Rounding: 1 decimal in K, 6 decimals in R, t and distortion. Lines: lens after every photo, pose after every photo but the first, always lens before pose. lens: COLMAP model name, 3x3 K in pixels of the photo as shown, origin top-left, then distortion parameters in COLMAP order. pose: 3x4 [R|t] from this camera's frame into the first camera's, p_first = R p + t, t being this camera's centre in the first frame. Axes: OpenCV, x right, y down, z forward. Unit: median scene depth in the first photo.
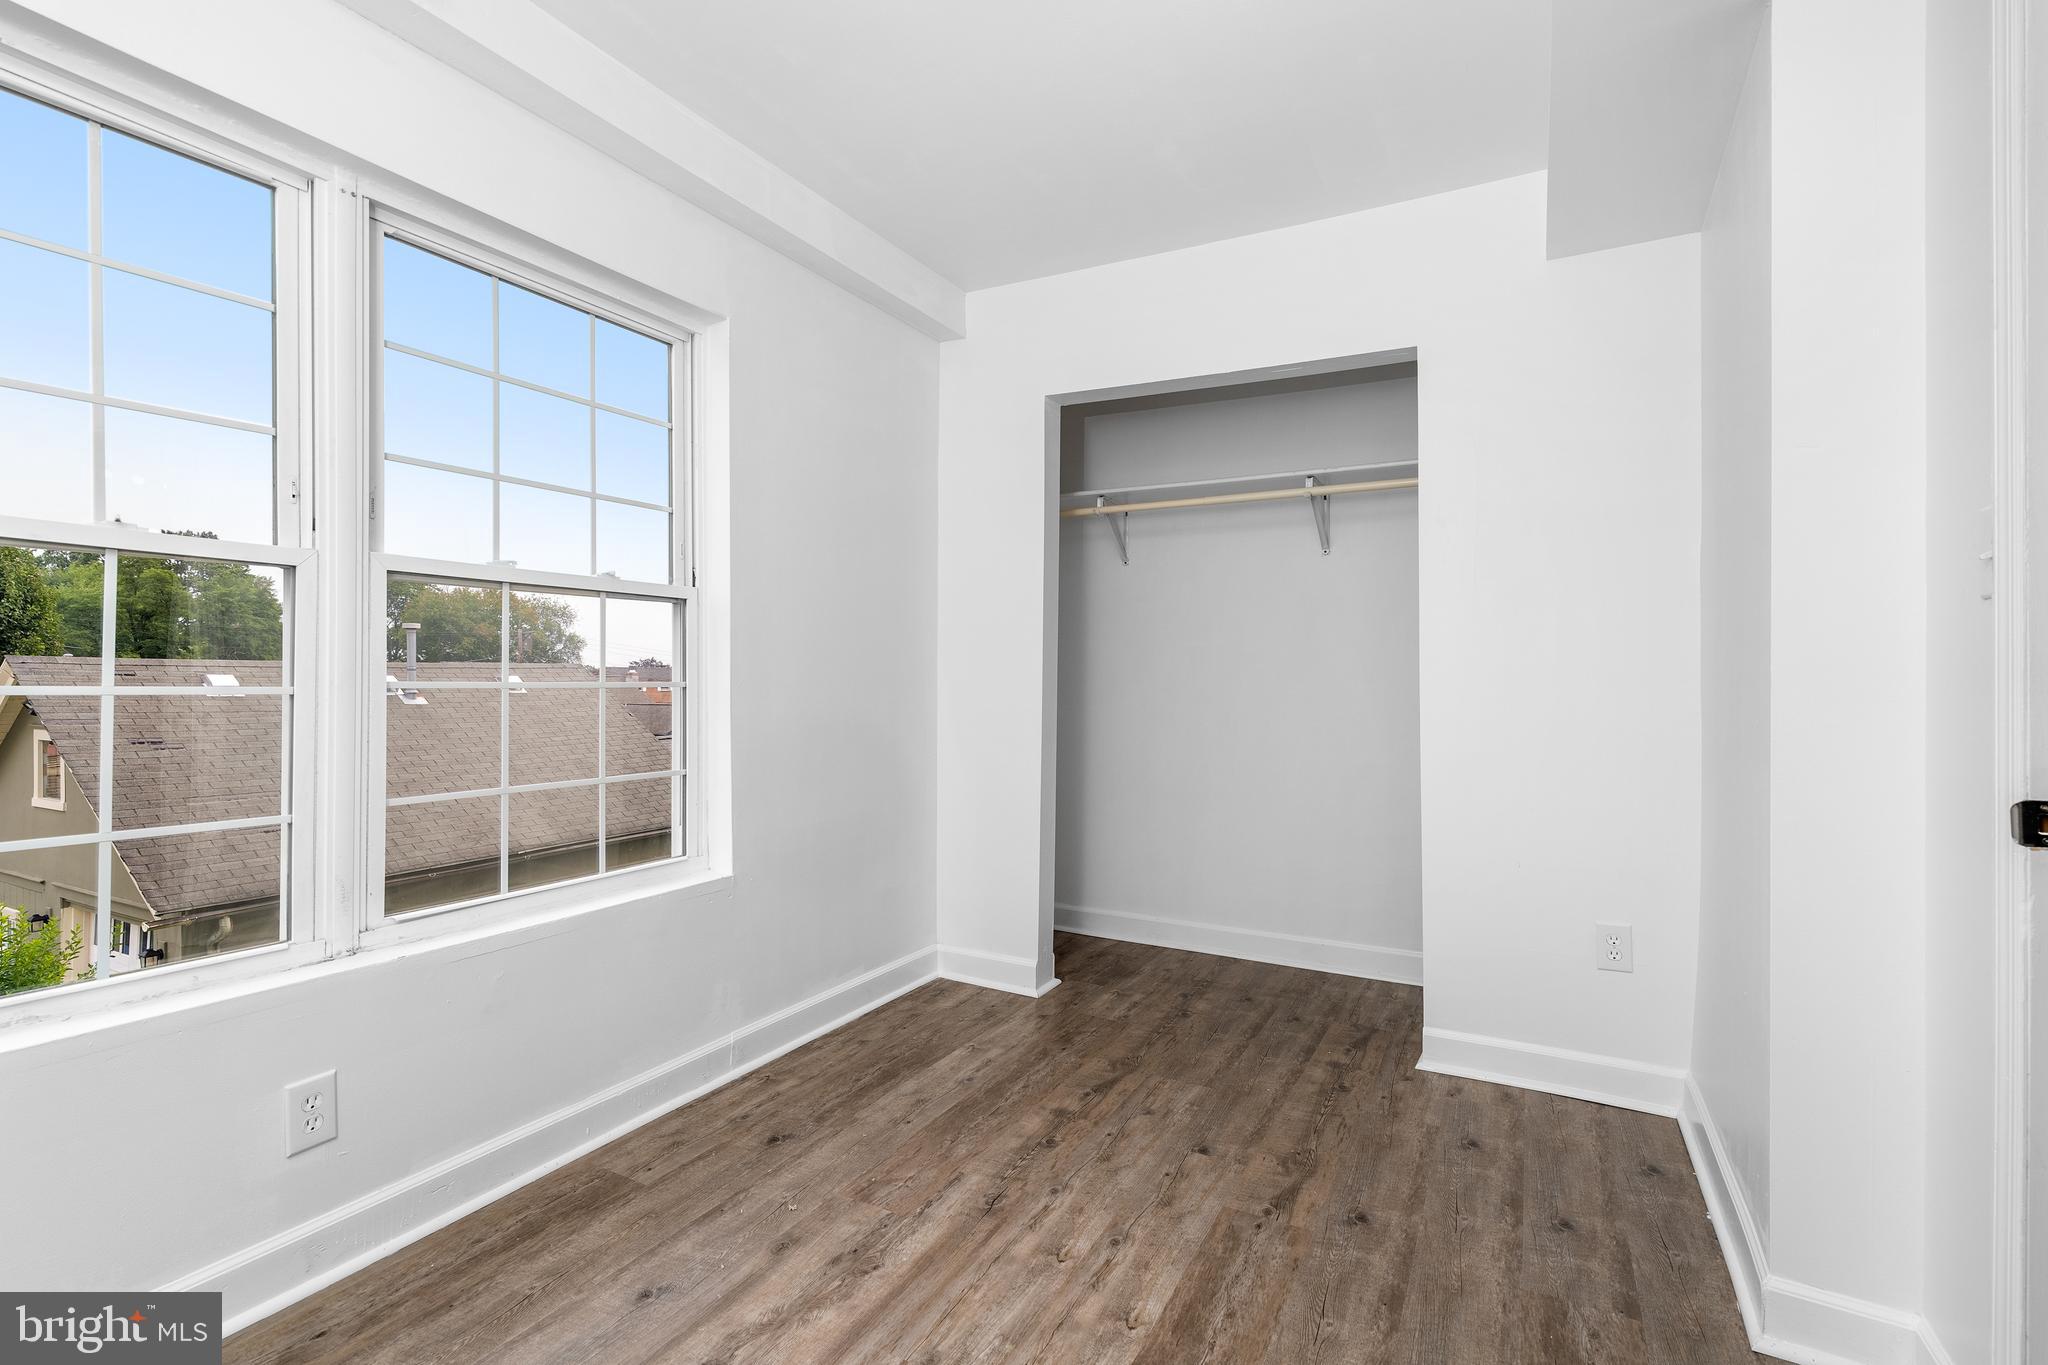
lens RADIAL K [[942.7, 0, 1014.5], [0, 942.7, 676.2], [0, 0, 1]] dist [0.004139, -0.000878]
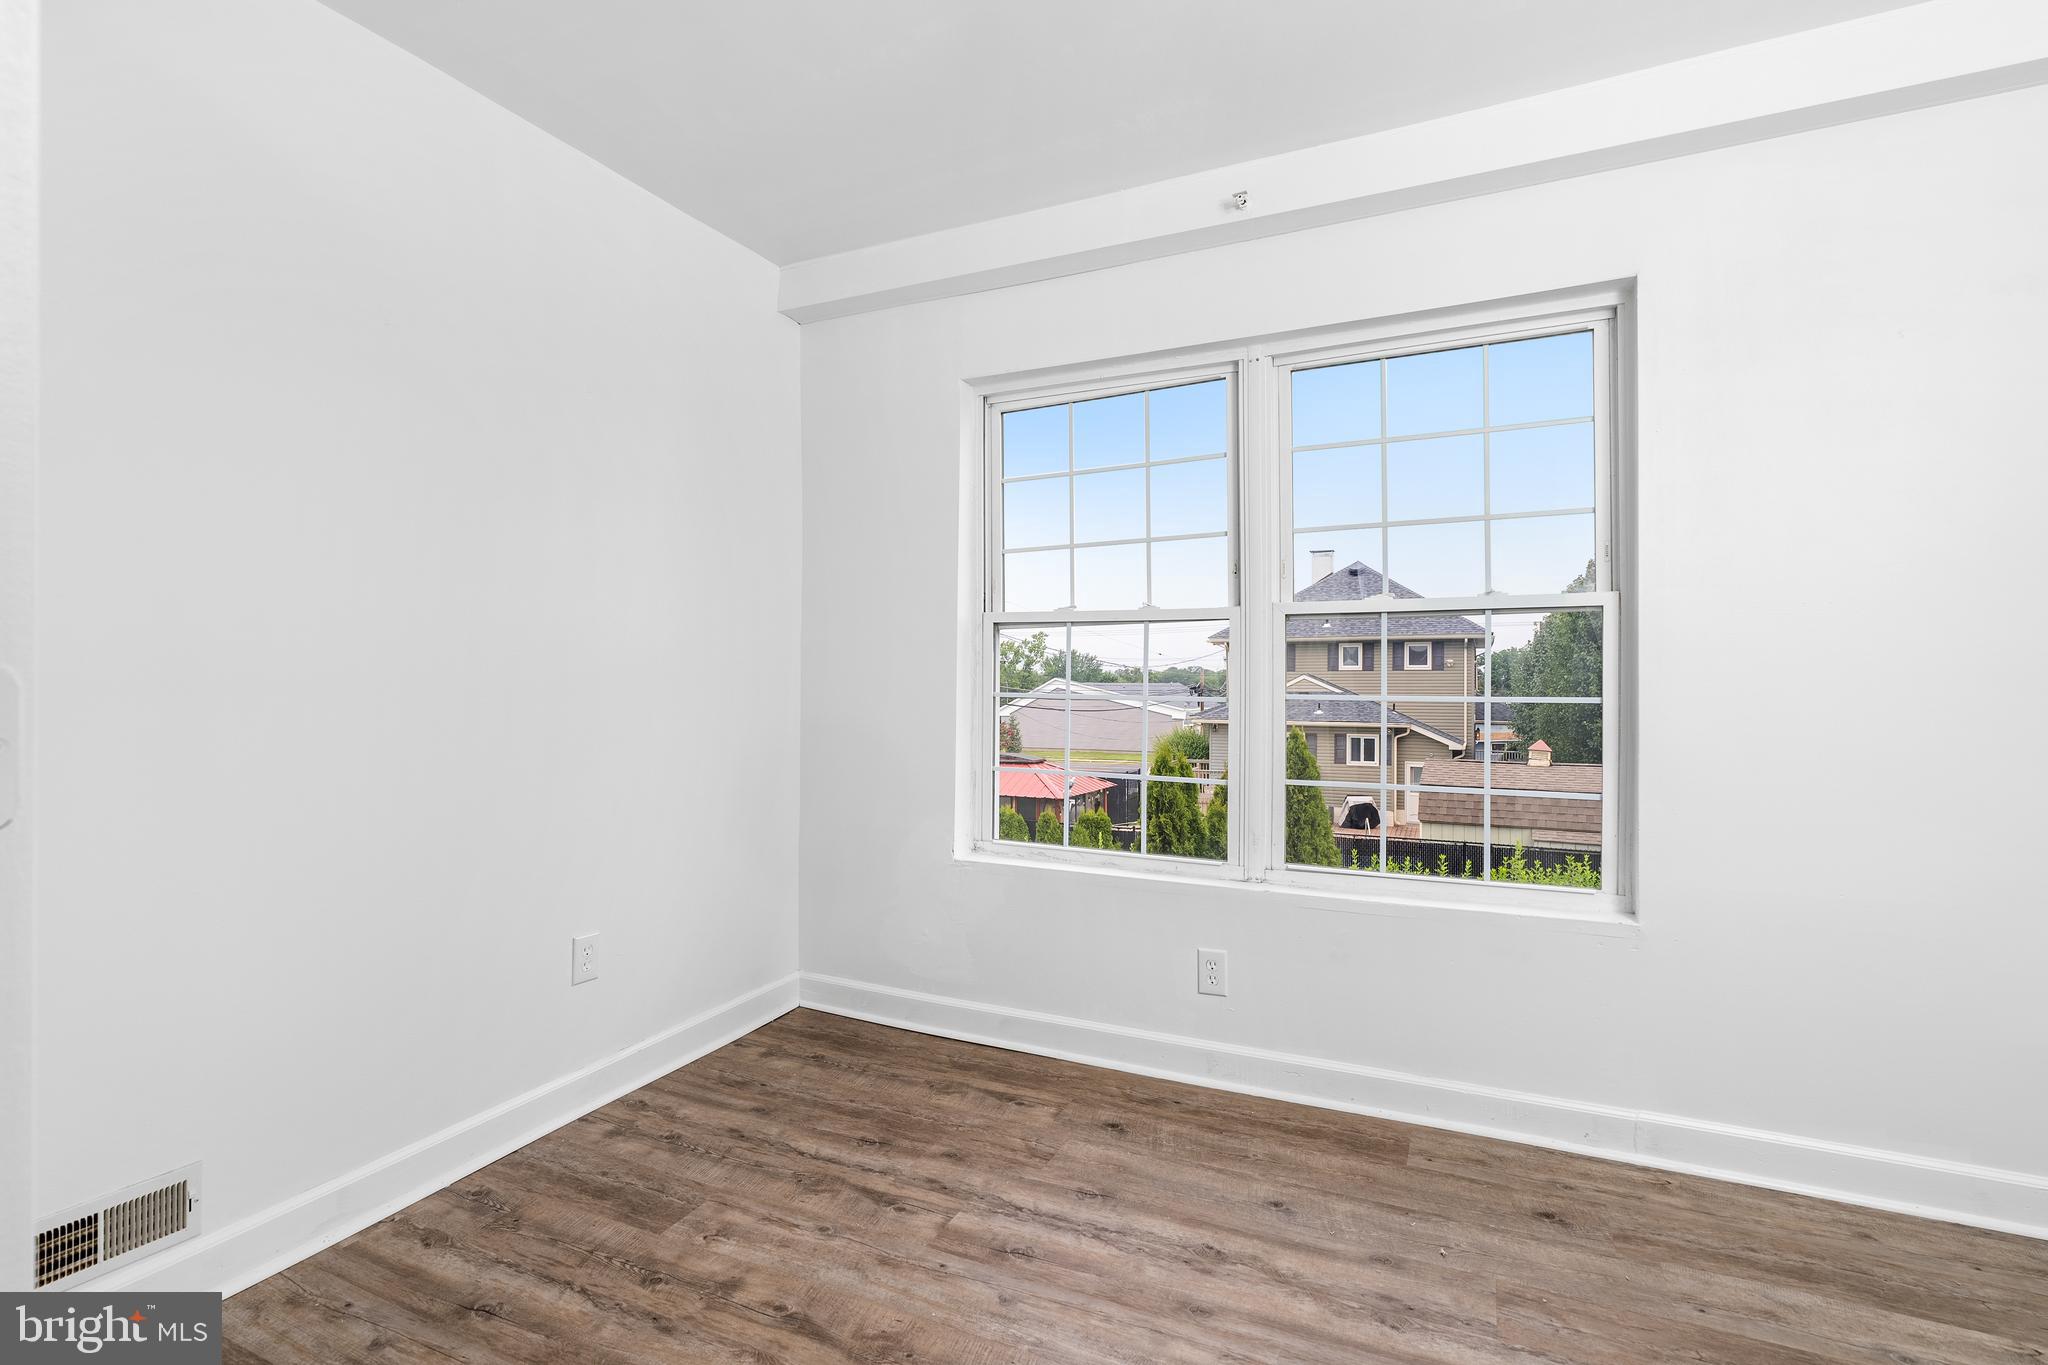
lens RADIAL K [[942.7, 0, 1018.7], [0, 942.7, 688.2], [0, 0, 1]] dist [0.004139, -0.000878]
pose [[0.063254, 0.001858, -0.997996, 0.628946], [-0.000712, 0.999998, 0.001817, -0.004744], [0.997997, 0.000596, 0.063255, 0.473224]]
